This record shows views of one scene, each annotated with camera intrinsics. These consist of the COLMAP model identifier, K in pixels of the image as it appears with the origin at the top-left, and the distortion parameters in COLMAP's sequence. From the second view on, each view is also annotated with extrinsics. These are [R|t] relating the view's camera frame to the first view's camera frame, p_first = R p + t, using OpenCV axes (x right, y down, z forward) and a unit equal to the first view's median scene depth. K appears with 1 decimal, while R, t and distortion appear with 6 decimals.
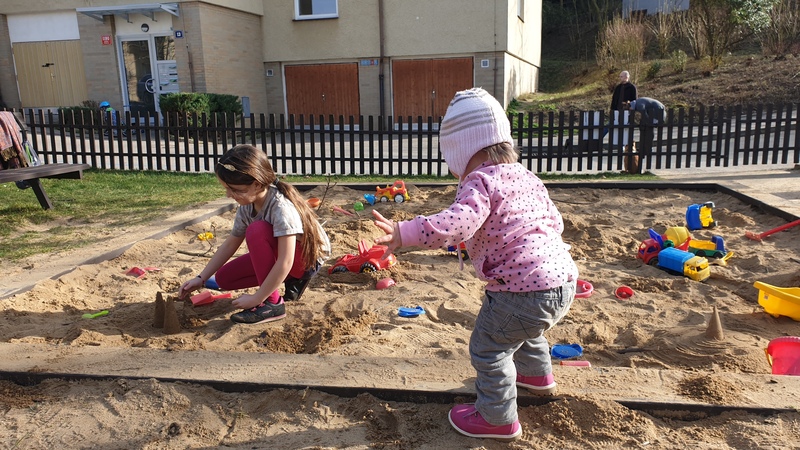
lens RADIAL K [[613.5, 0, 397.1], [0, 613.5, 237.8], [0, 0, 1]] dist [-0.005866, 0.039345]
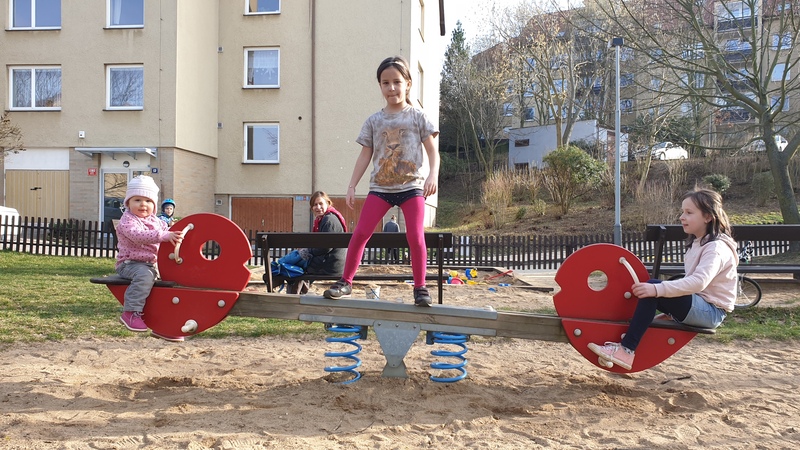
lens RADIAL K [[611.6, 0, 401.5], [0, 611.6, 240.7], [0, 0, 1]] dist [-0.000985, 0.030771]
pose [[0.987564, 0.036833, 0.152842, -0.035044], [-0.004836, 0.978825, -0.204643, 0.064738], [-0.157143, 0.201359, 0.966830, -0.264402]]
